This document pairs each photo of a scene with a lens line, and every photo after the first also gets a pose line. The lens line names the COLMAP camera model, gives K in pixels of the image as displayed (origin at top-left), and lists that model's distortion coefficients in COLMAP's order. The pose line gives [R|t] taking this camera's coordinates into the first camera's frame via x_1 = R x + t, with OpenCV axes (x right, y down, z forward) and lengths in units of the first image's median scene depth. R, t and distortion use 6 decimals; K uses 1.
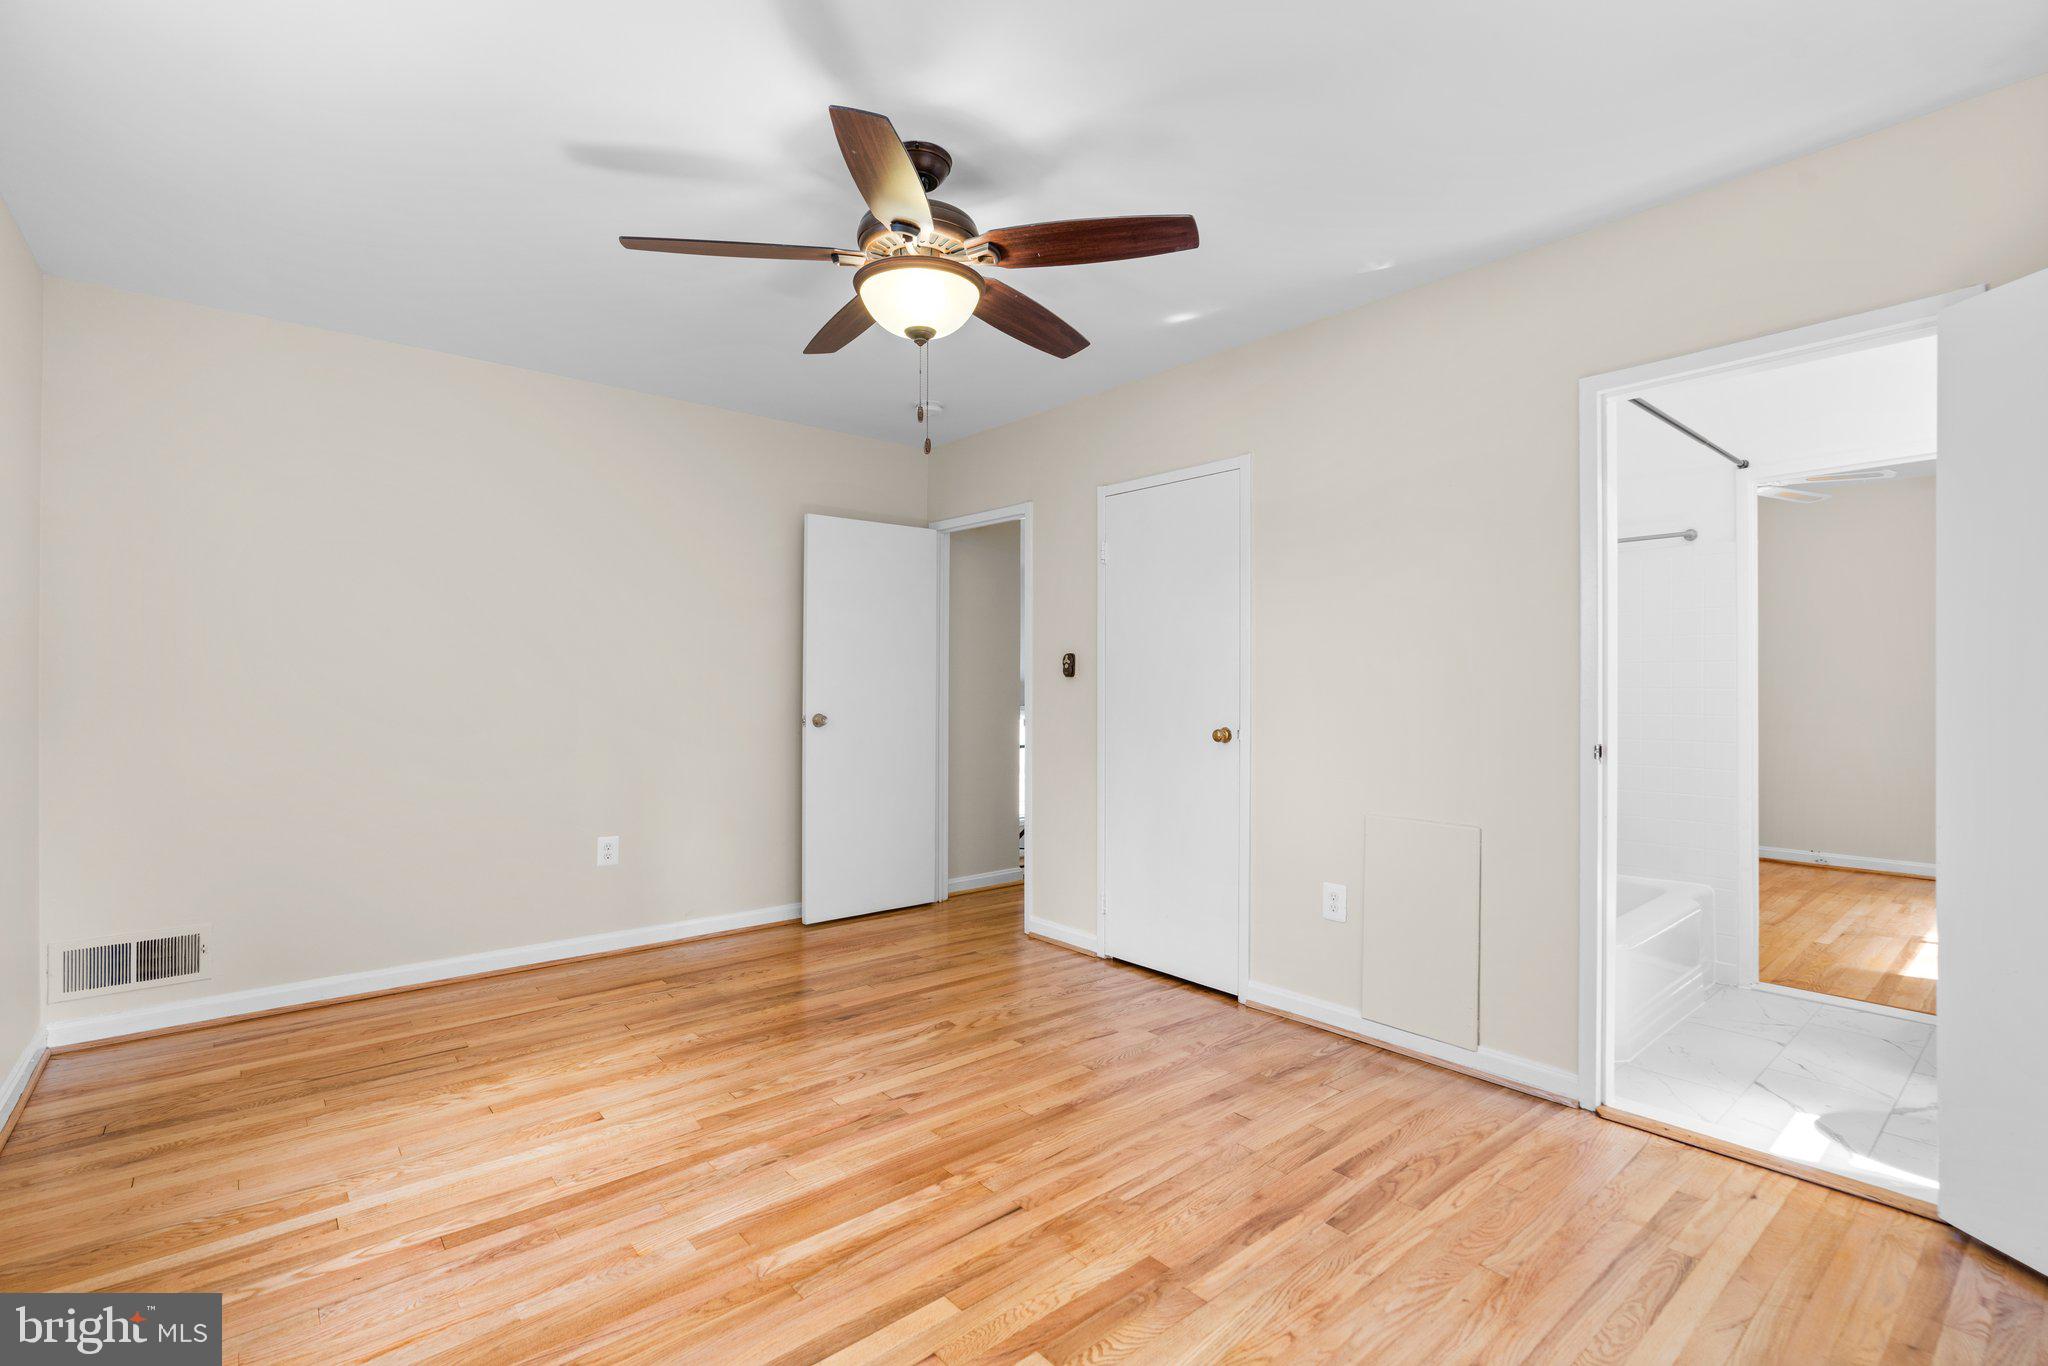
lens RADIAL K [[921.1, 0, 1028.1], [0, 921.1, 685.4], [0, 0, 1]] dist [-0.019238, 0.009773]
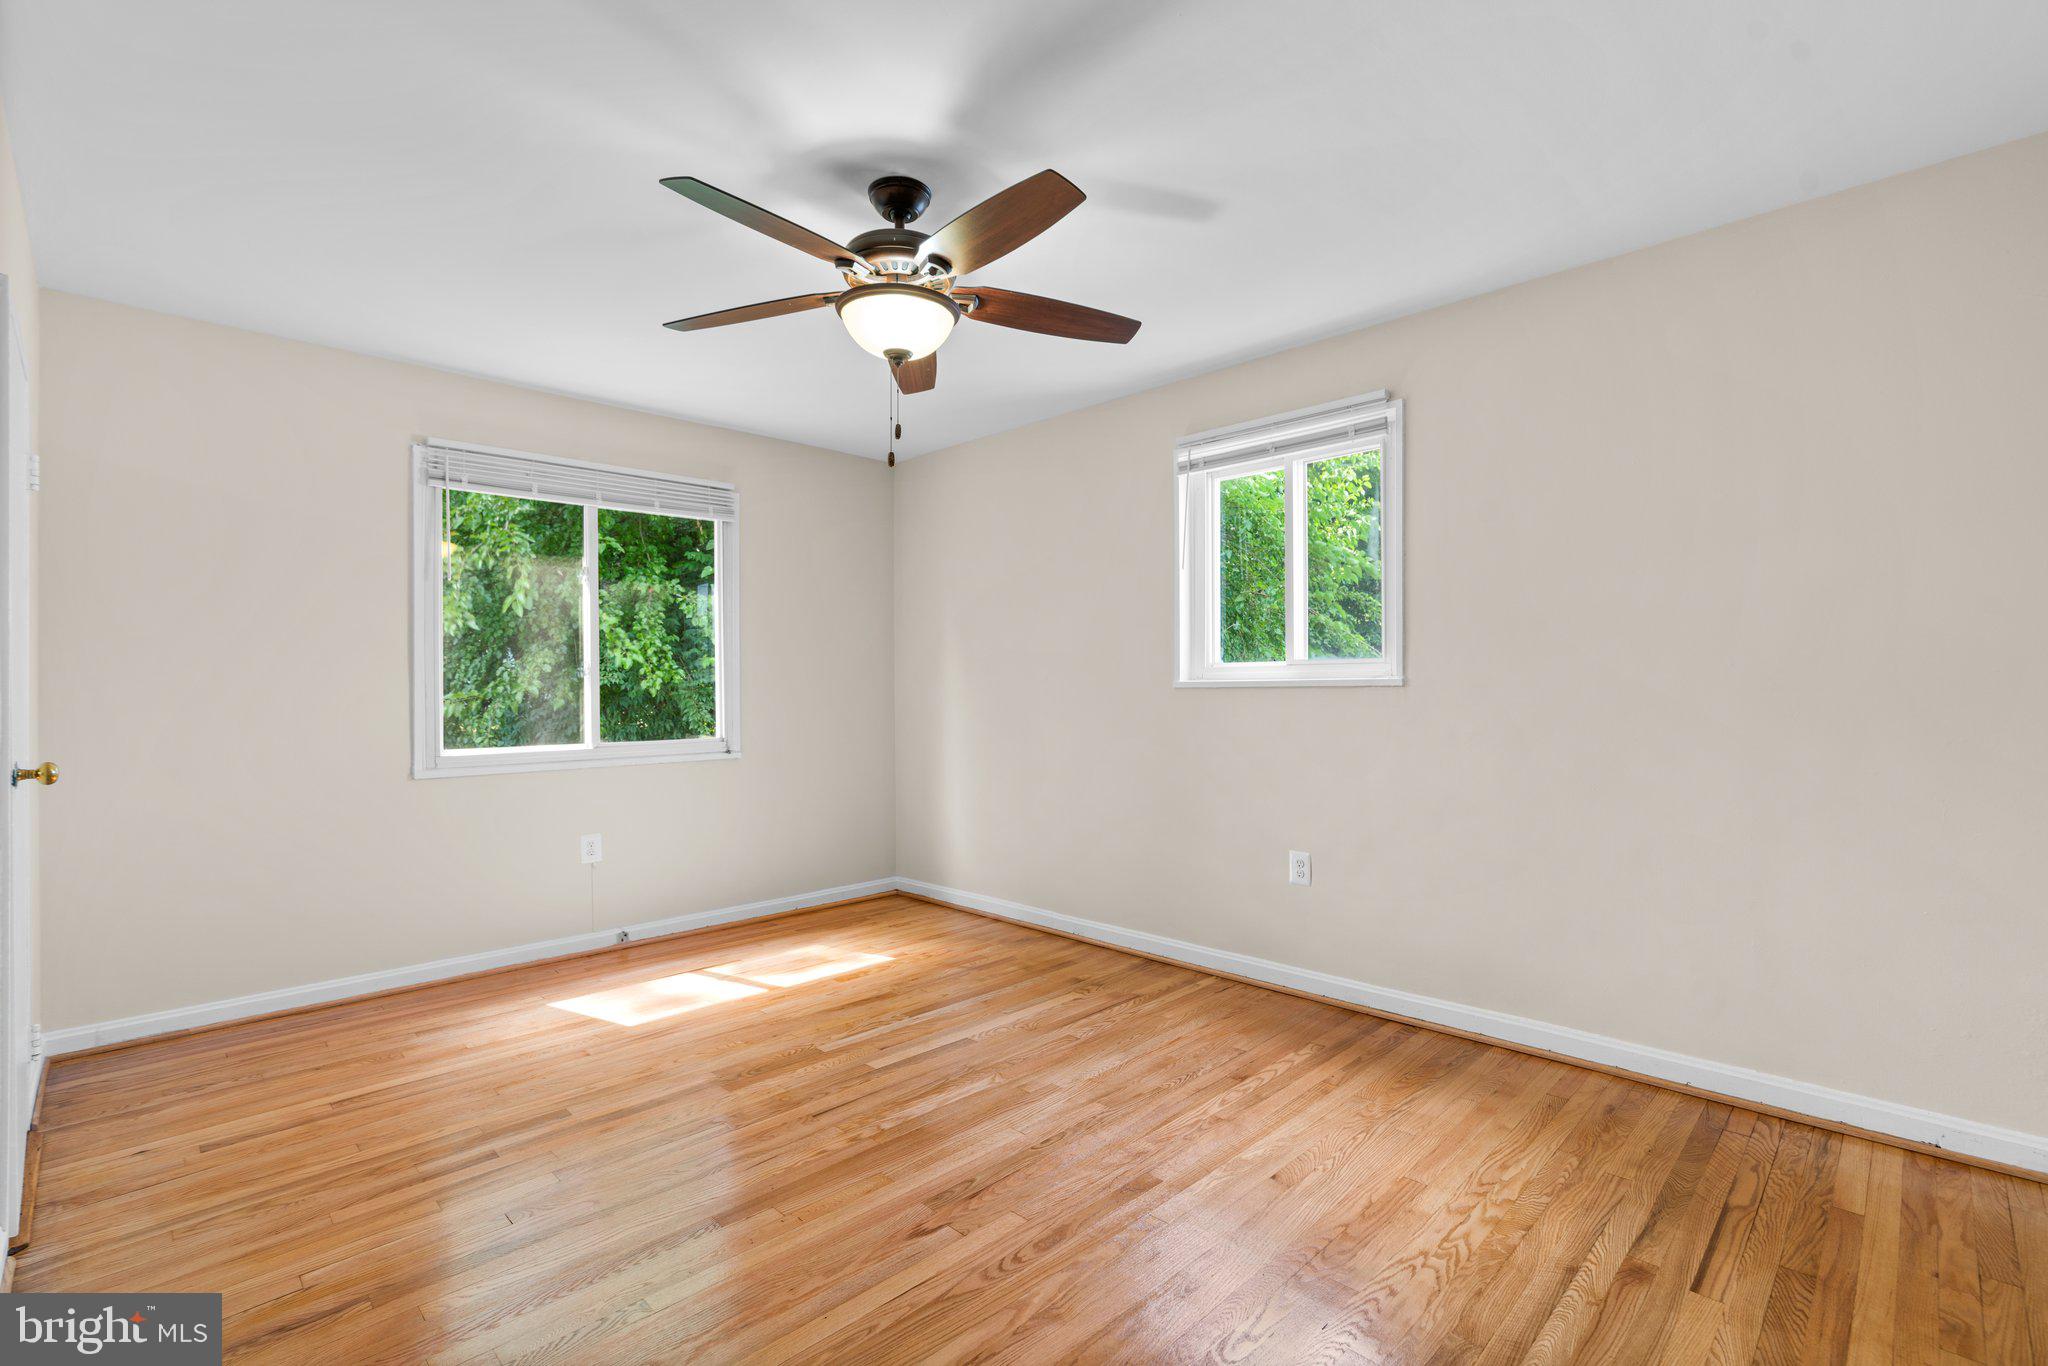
lens RADIAL K [[921.1, 0, 1028.1], [0, 921.1, 685.4], [0, 0, 1]] dist [-0.019238, 0.009773]
pose [[-0.996735, 0.003343, -0.080672, -0.180390], [0.003627, 0.999988, -0.003374, 0.001659], [0.080660, -0.003656, -0.996735, 2.065404]]
